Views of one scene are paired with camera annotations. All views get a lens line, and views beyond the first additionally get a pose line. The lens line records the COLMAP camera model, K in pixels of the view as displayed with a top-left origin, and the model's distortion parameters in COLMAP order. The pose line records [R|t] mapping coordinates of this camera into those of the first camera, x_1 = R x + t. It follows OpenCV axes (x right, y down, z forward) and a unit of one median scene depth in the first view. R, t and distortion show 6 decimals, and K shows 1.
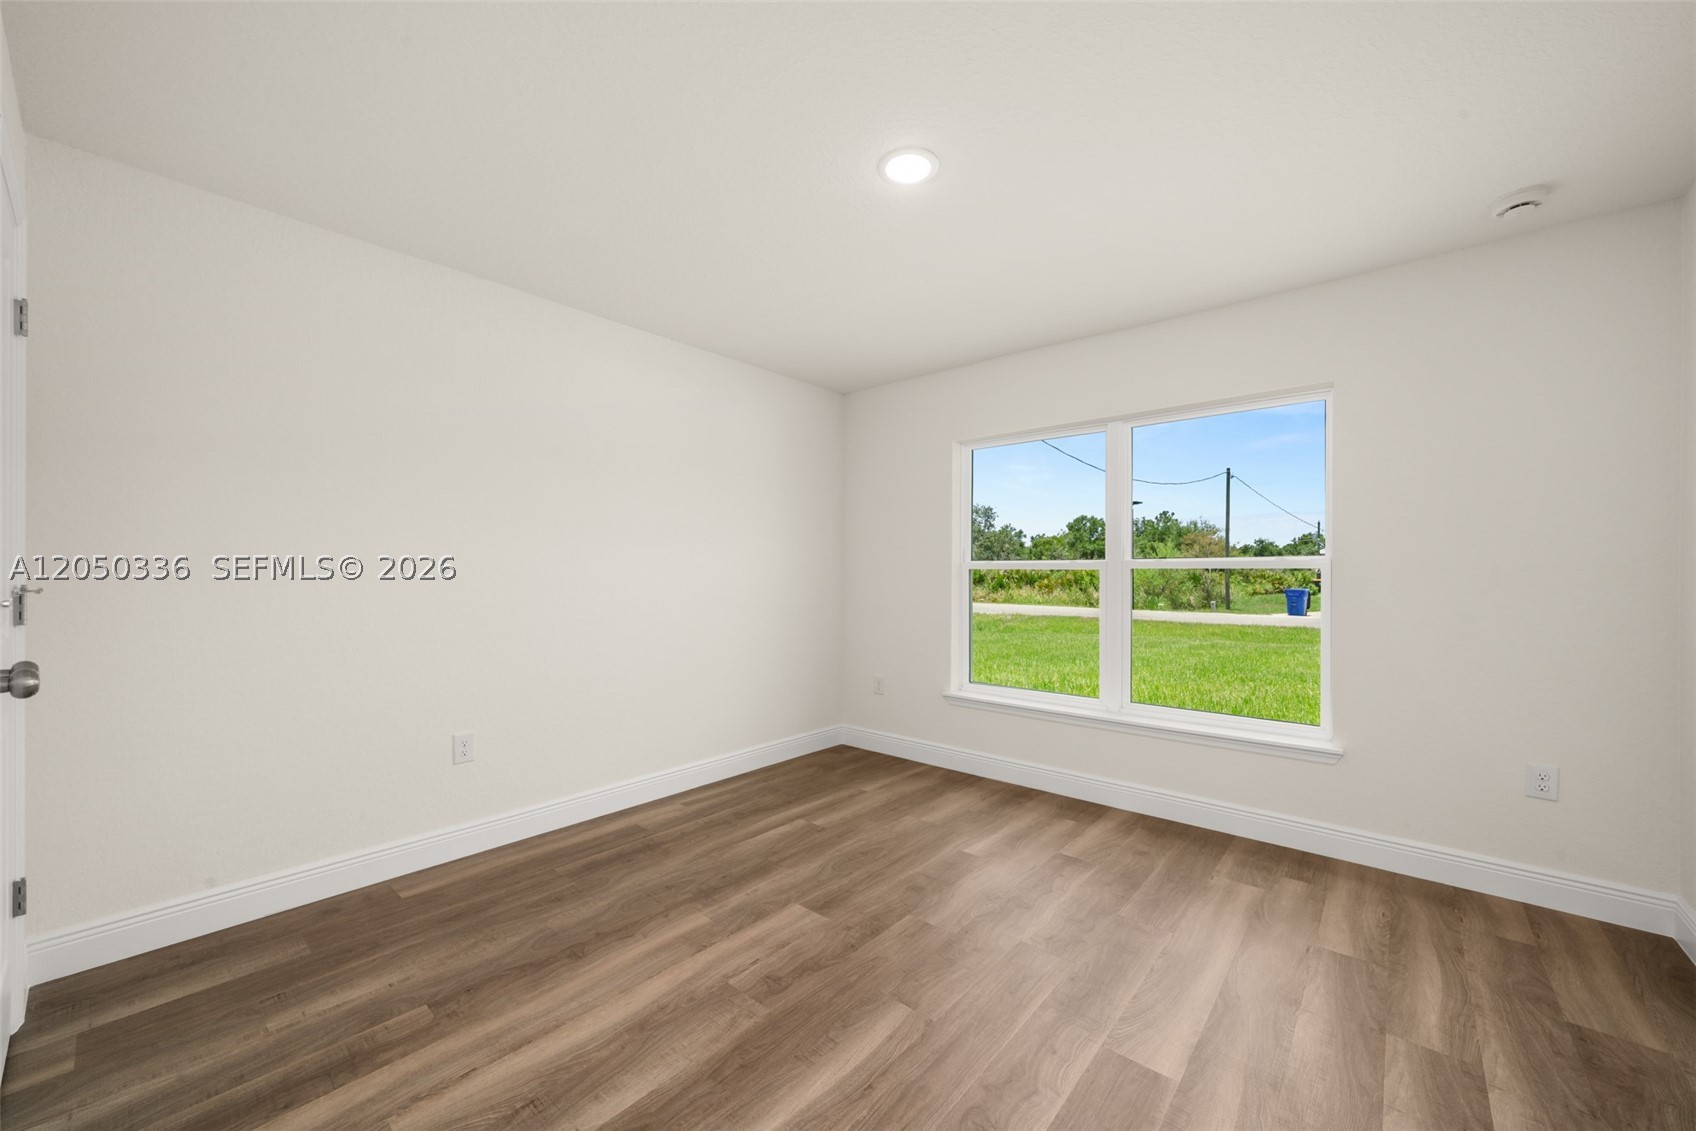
lens RADIAL K [[644.8, 0, 843.7], [0, 644.8, 564.8], [0, 0, 1]] dist [-0.000704, -0.000081]
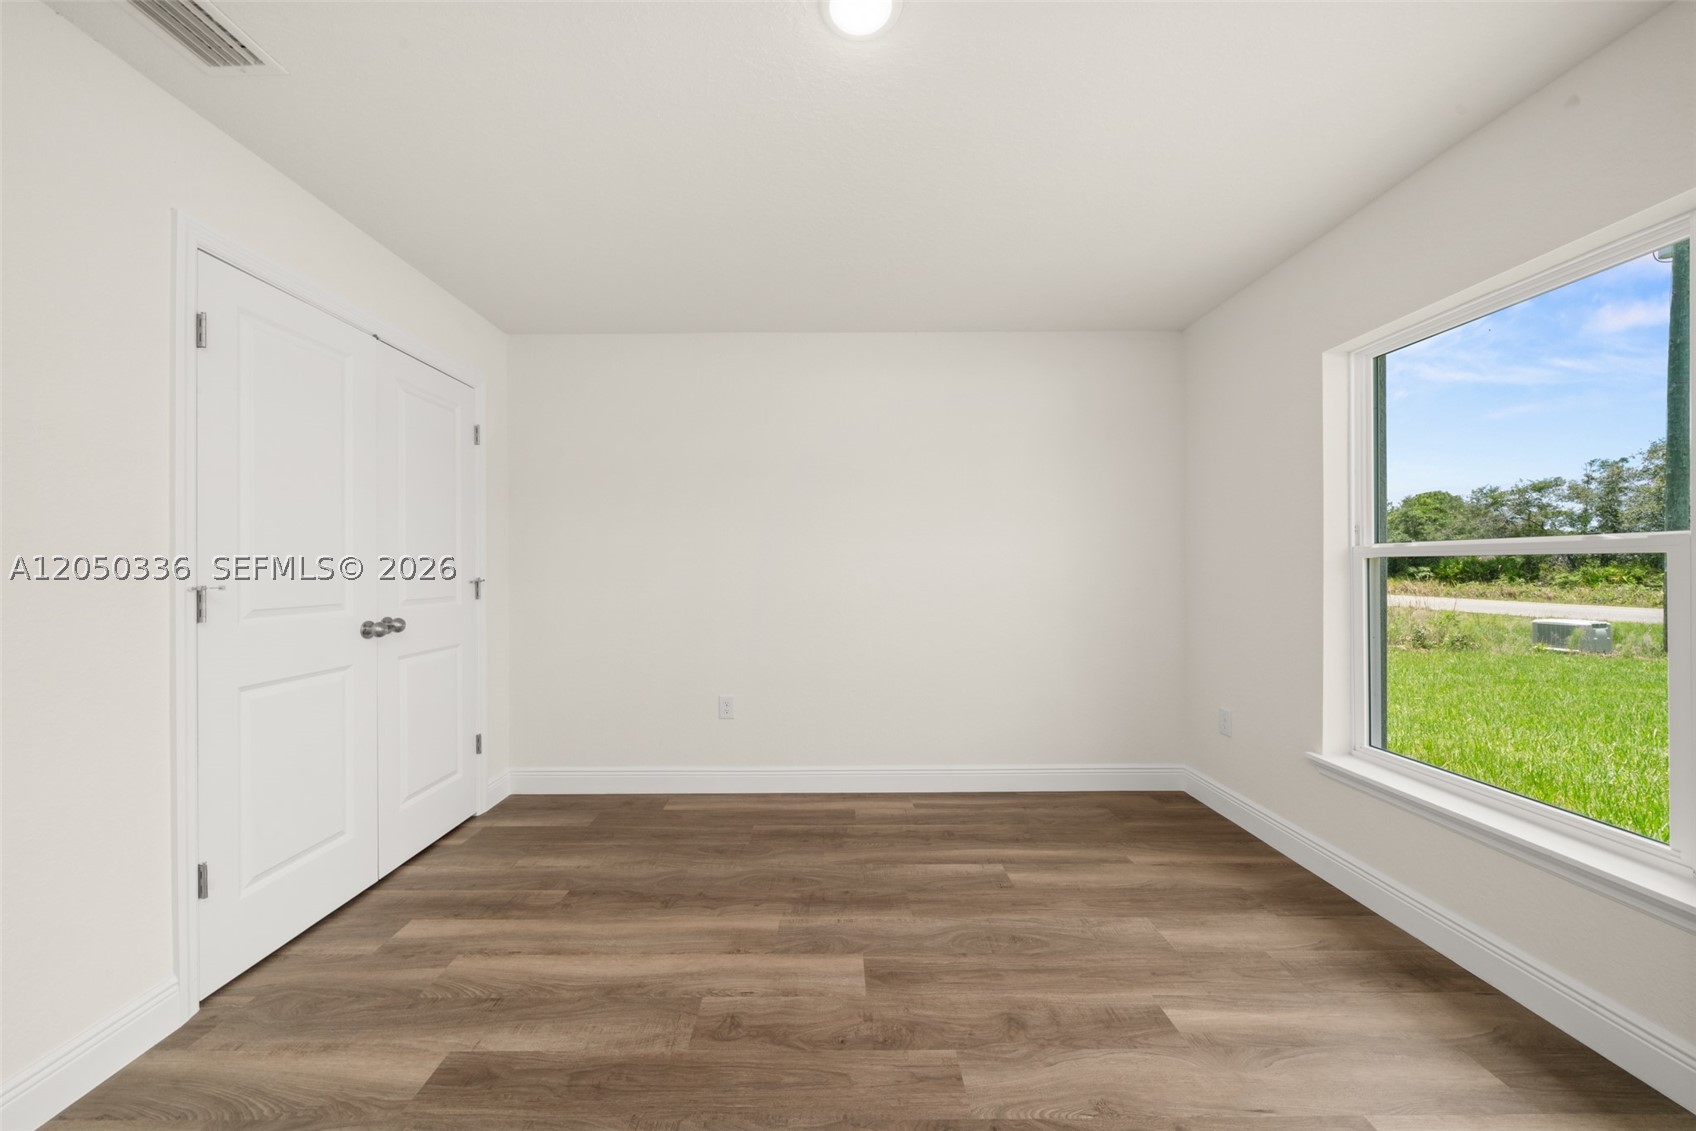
lens RADIAL K [[586.6, 0, 837.4], [0, 586.6, 563.8], [0, 0, 1]] dist [-0.004734, -0.000189]
pose [[0.657216, -0.011594, -0.753614, 0.516226], [0.017257, 0.999851, -0.000333, 0.007255], [0.753505, -0.012787, 0.657318, 0.496553]]
